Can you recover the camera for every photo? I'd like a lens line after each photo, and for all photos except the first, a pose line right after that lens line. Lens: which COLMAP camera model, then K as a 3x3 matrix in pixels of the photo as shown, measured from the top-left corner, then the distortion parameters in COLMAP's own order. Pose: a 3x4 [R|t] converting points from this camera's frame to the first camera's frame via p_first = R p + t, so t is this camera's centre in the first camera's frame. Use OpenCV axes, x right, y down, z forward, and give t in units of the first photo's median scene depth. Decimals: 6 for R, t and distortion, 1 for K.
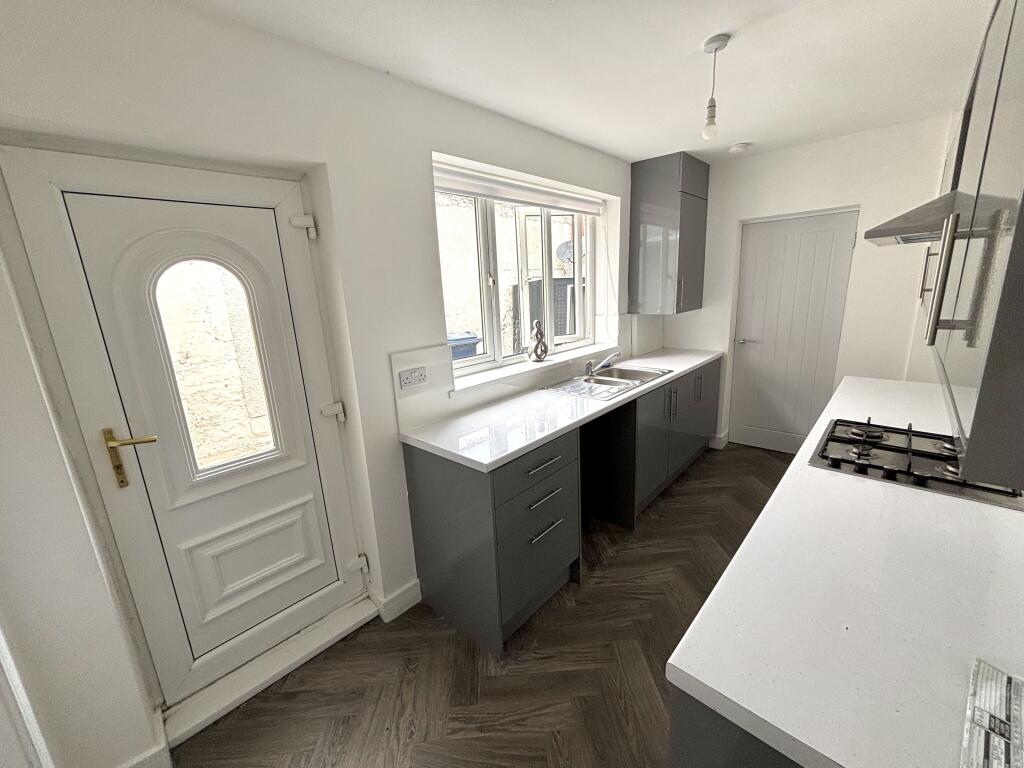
lens RADIAL K [[412.8, 0, 512.9], [0, 412.8, 380.5], [0, 0, 1]] dist [0.001263, -0.000101]
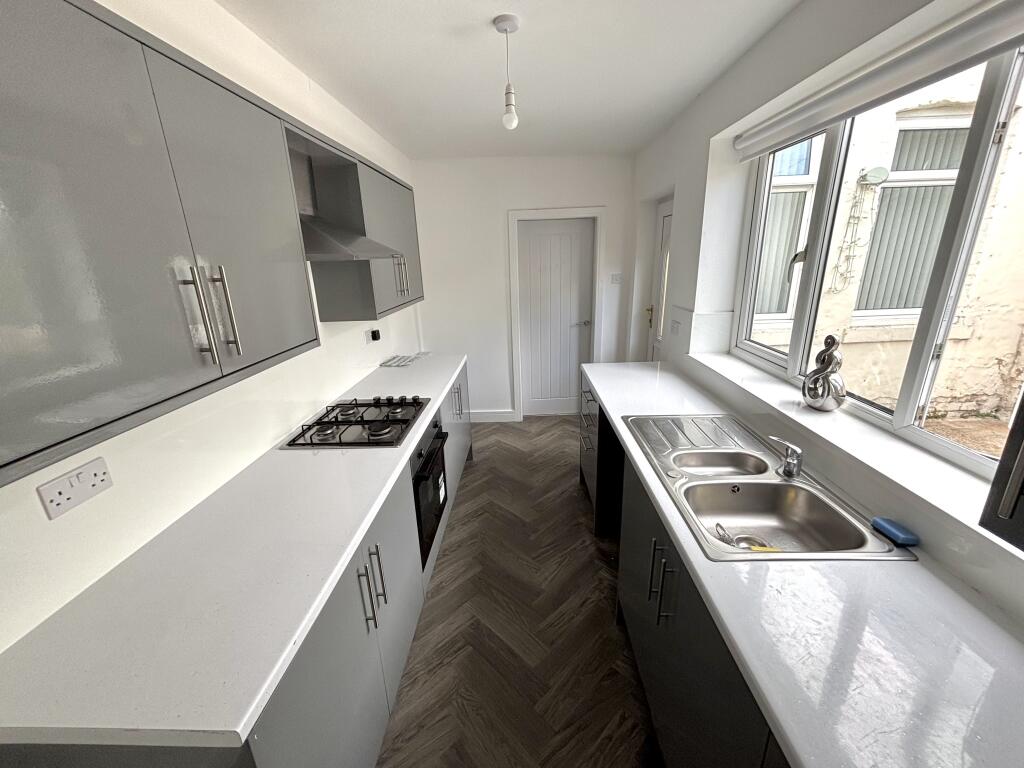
lens RADIAL K [[412.8, 0, 519.3], [0, 412.8, 385.3], [0, 0, 1]] dist [0.001263, -0.000101]
pose [[-0.741182, 0.258306, -0.619619, 1.251246], [-0.098898, 0.870921, 0.481369, -0.547578], [0.663979, 0.418061, -0.619965, 1.909230]]
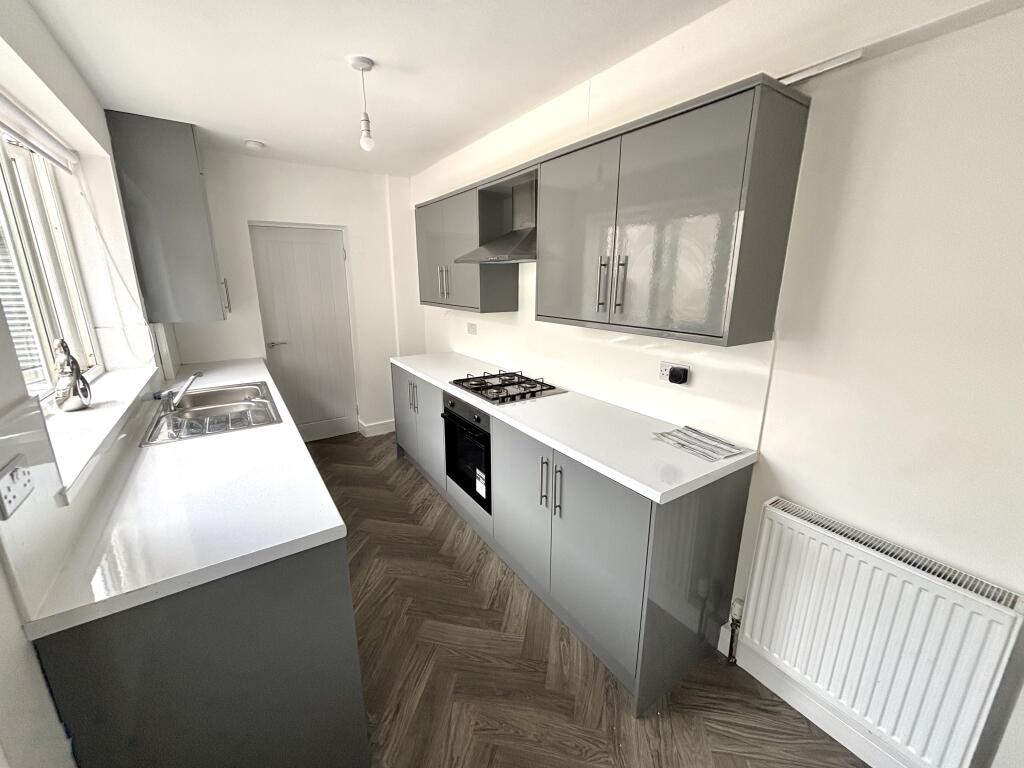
lens RADIAL K [[412.8, 0, 508.5], [0, 412.8, 380.8], [0, 0, 1]] dist [0.001263, -0.000101]
pose [[0.240613, -0.195271, 0.950776, -0.605161], [0.210955, 0.966660, 0.145146, -0.080396], [-0.947419, 0.165646, 0.273784, 0.466841]]
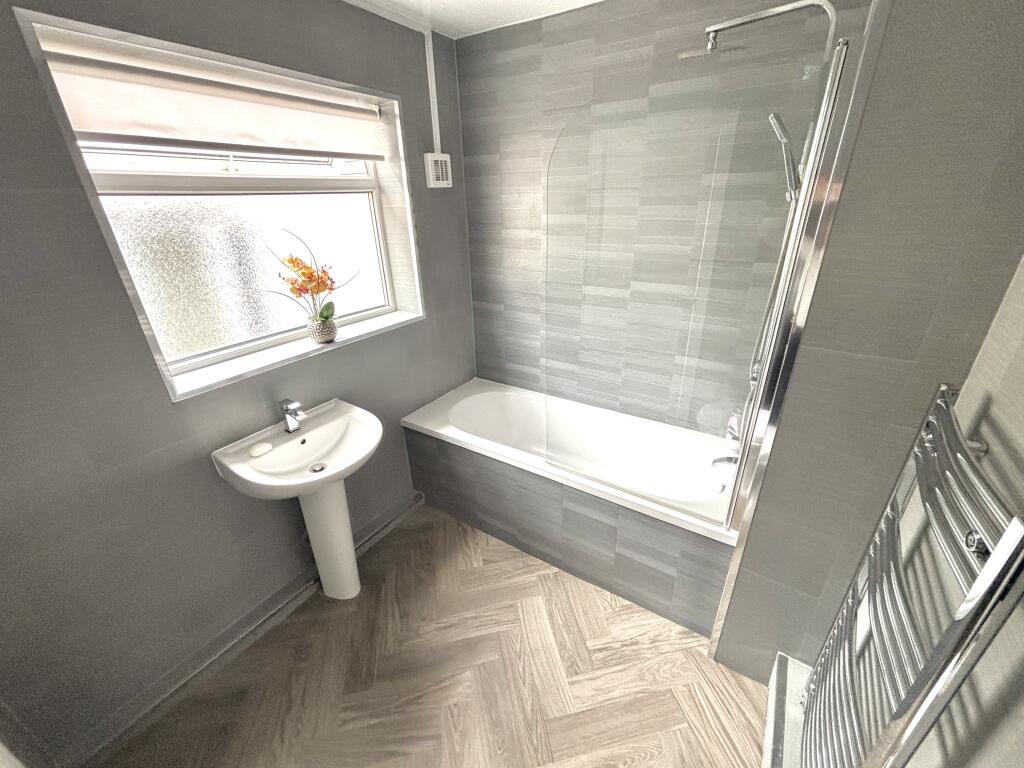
lens RADIAL K [[412.8, 0, 511.3], [0, 412.8, 380.3], [0, 0, 1]] dist [0.001263, -0.000101]
pose [[0.988482, -0.051251, 0.142397, 0.129753], [0.025526, 0.983893, 0.176927, -0.078309], [-0.149171, -0.171254, 0.973869, 0.137297]]
